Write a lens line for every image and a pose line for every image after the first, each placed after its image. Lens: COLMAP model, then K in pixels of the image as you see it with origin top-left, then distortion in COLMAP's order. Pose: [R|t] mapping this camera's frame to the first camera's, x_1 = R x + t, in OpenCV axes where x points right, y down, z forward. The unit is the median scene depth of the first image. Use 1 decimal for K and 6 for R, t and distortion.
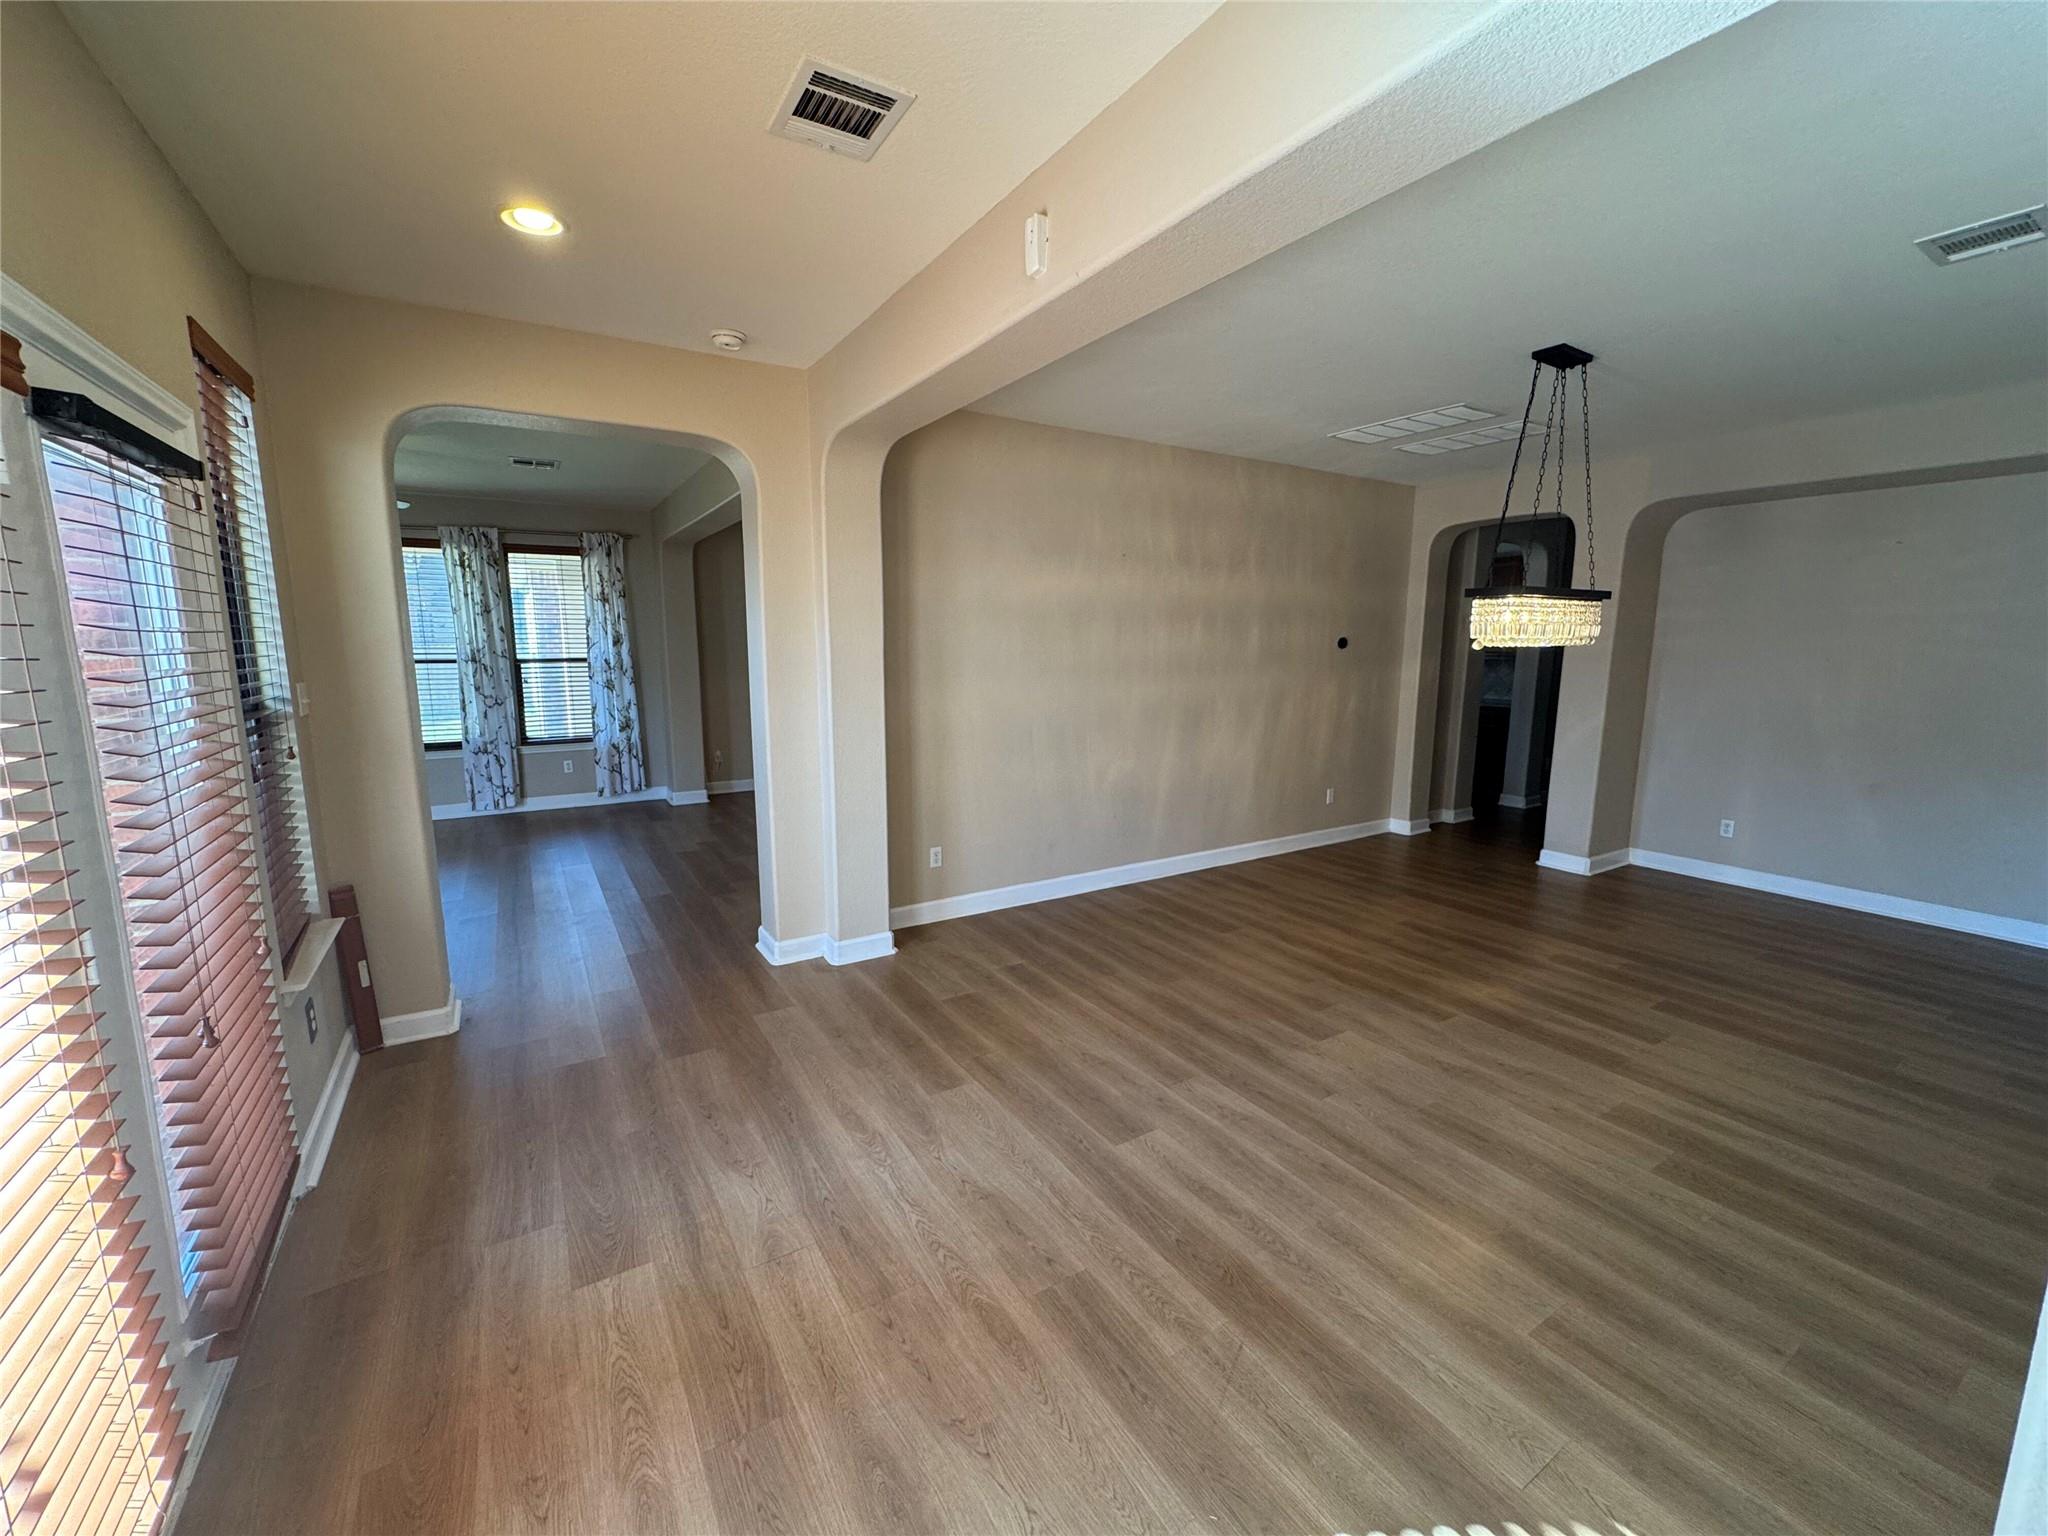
lens RADIAL K [[818.7, 0, 1026.7], [0, 818.7, 766.8], [0, 0, 1]] dist [-0.004359, 0.000172]
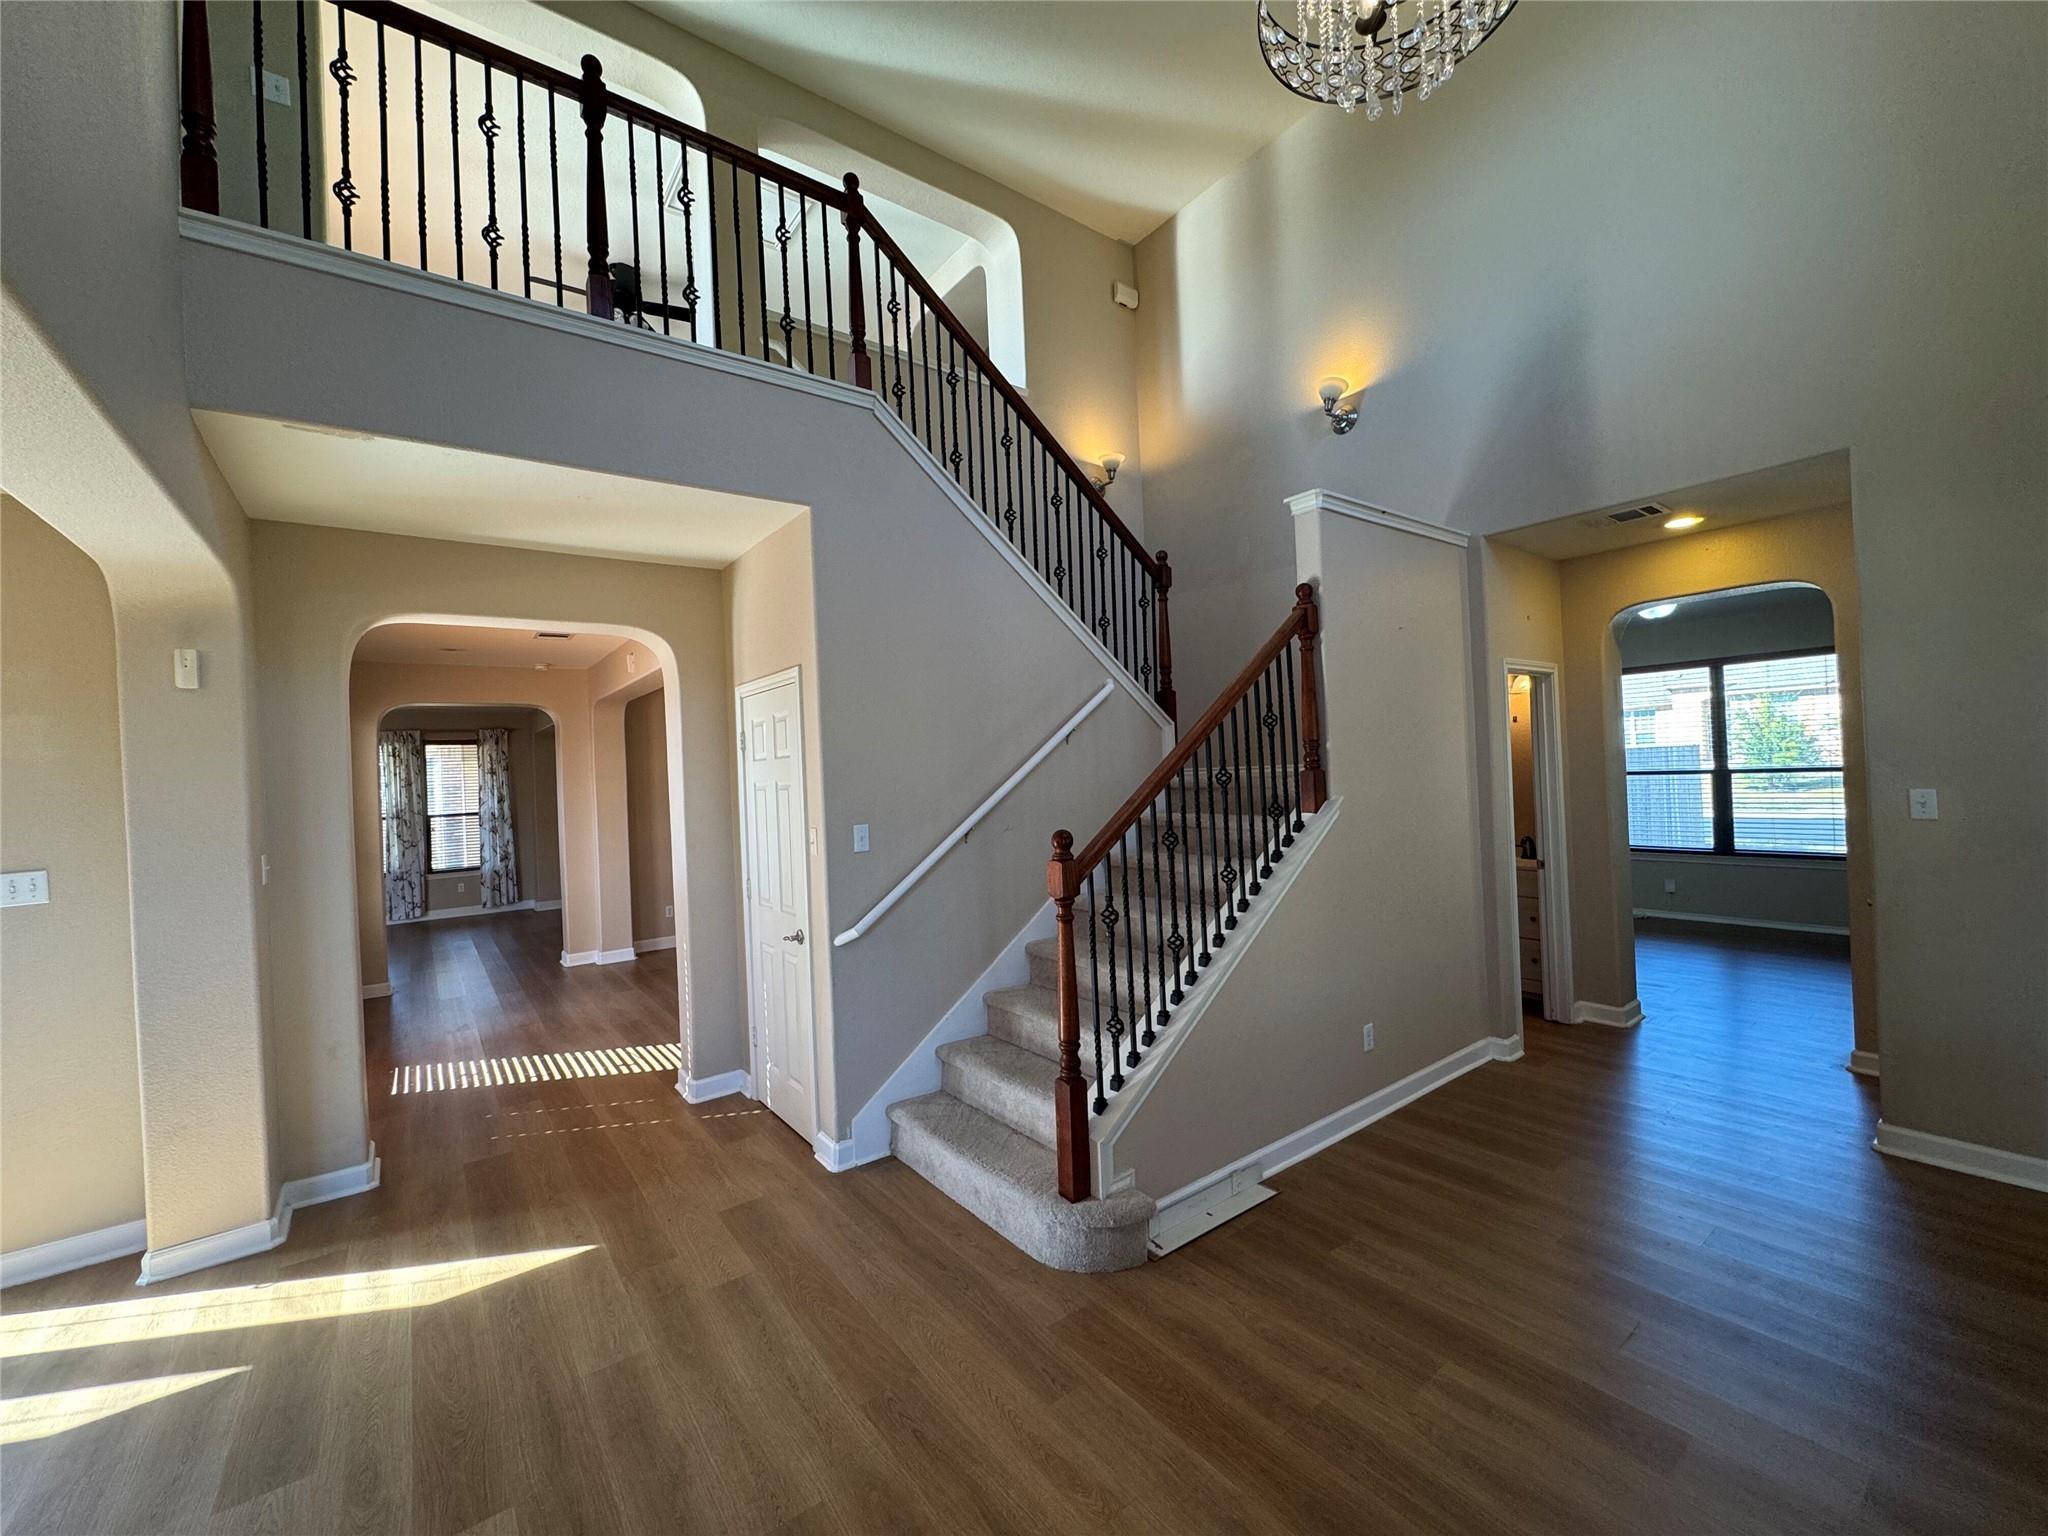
lens RADIAL K [[811.4, 0, 1024.0], [0, 811.4, 768.0], [0, 0, 1]] dist [-0.000493, 0.000282]
pose [[0.995100, -0.042817, 0.089122, 0.631099], [0.056416, 0.986121, -0.156146, 0.145044], [-0.081199, 0.160409, 0.983705, -1.068434]]
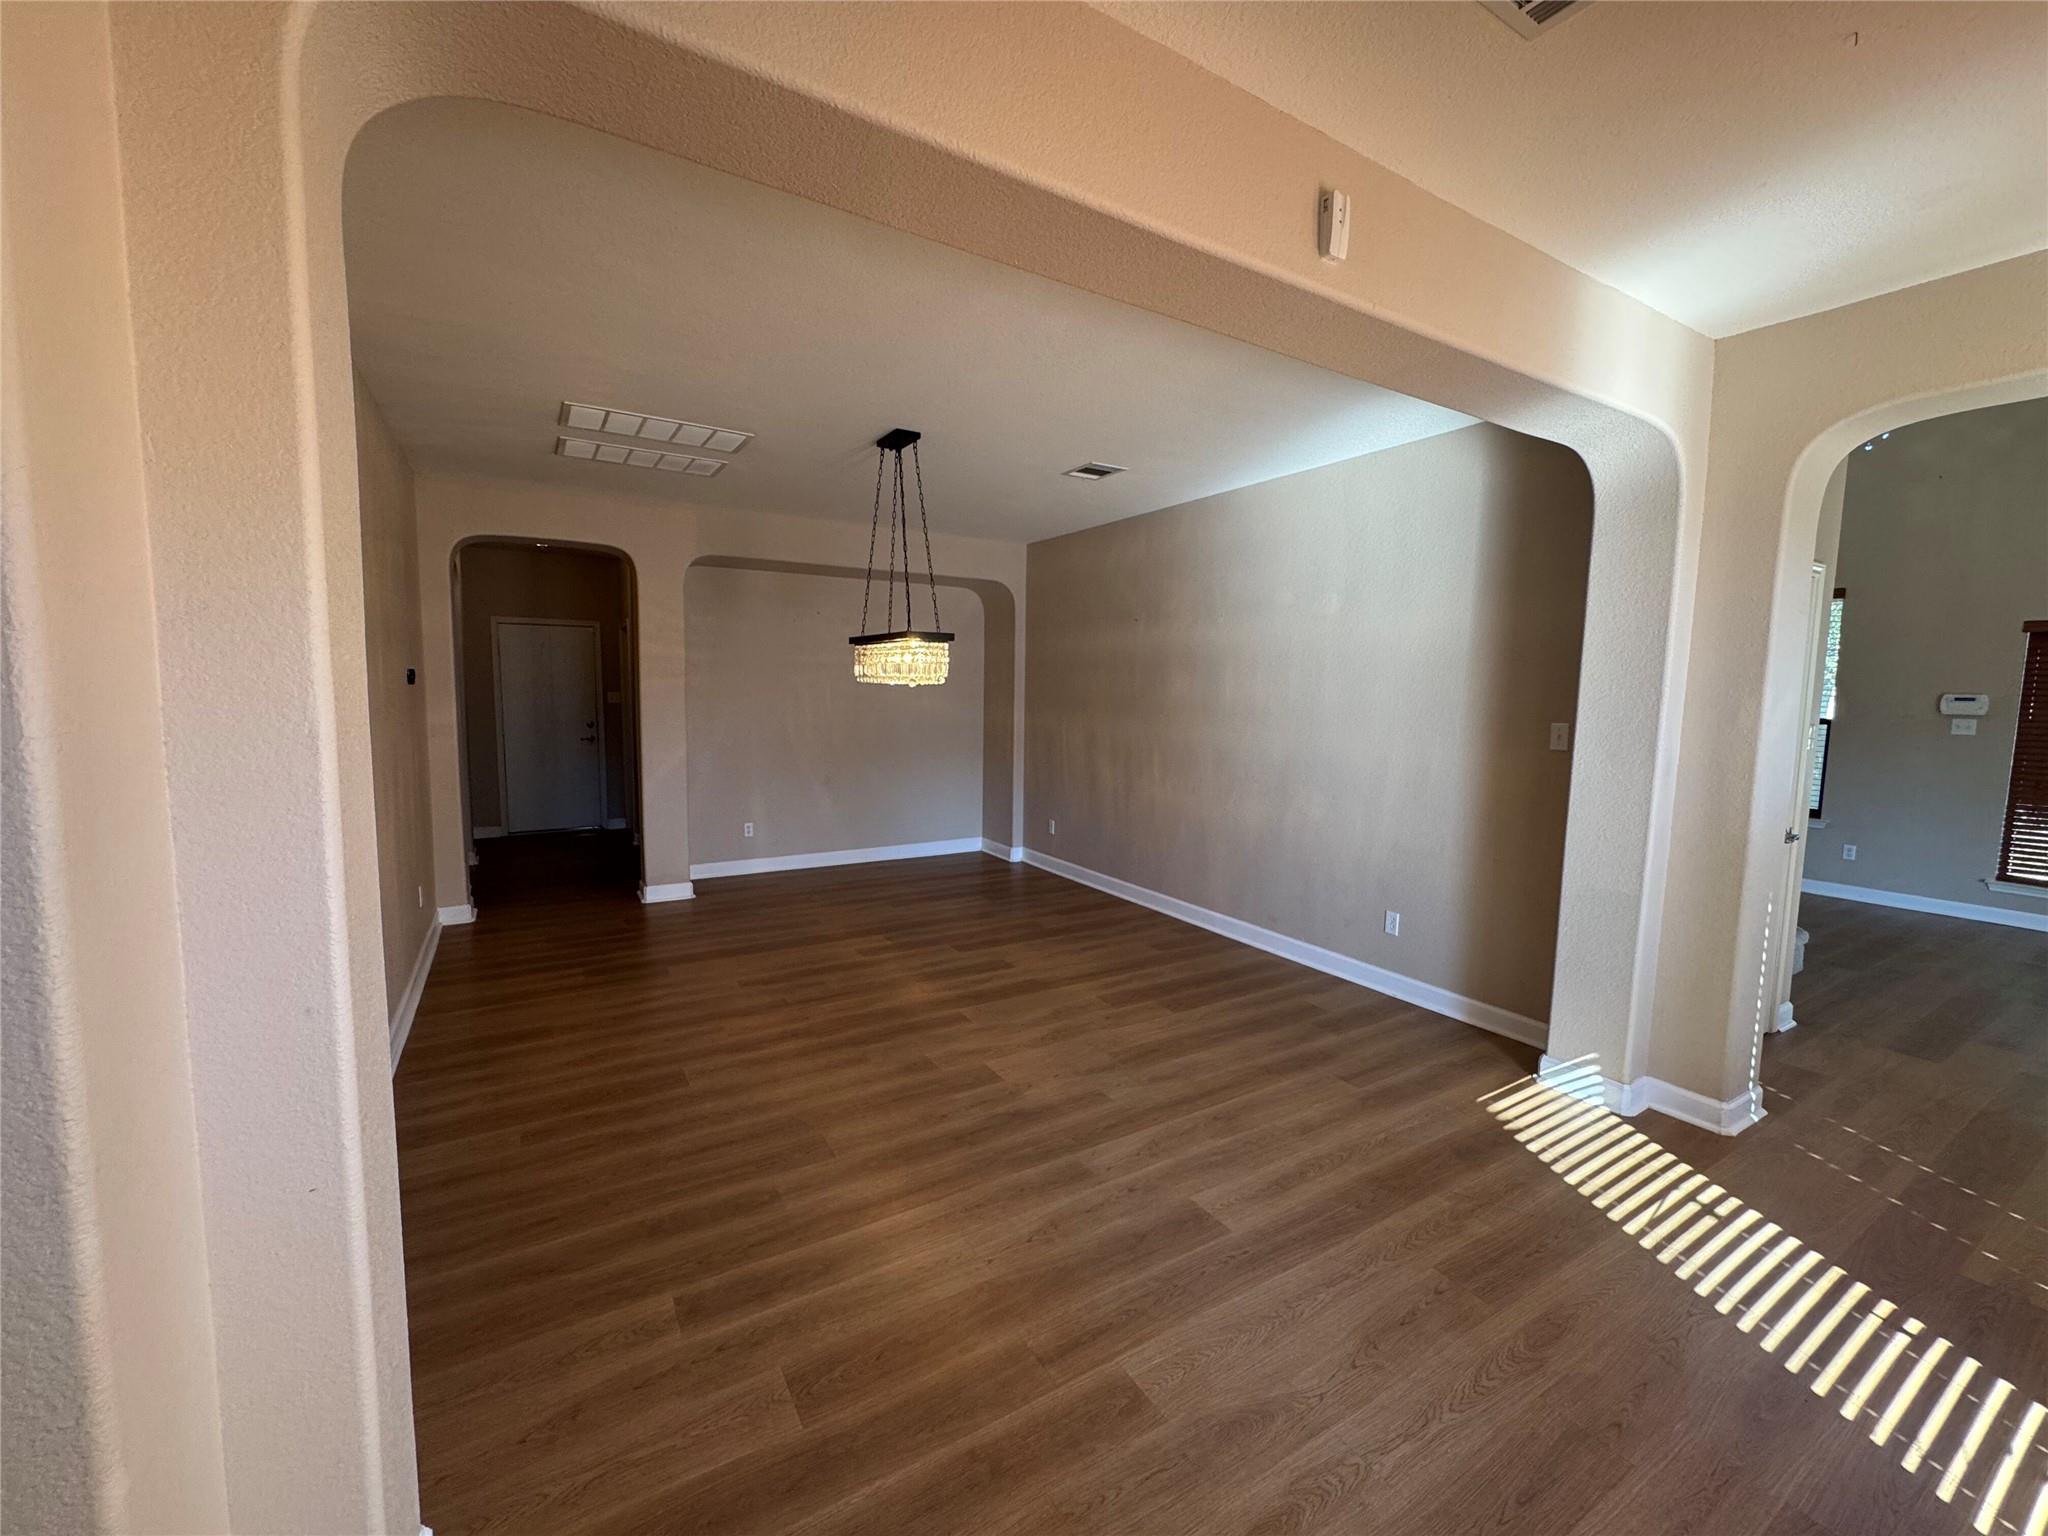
lens RADIAL K [[818.7, 0, 1026.7], [0, 818.7, 766.8], [0, 0, 1]] dist [-0.004359, 0.000172]
pose [[0.016822, -0.100733, 0.994771, -0.492782], [0.141783, 0.985099, 0.097356, -0.109669], [-0.989755, 0.139404, 0.030853, 0.742156]]
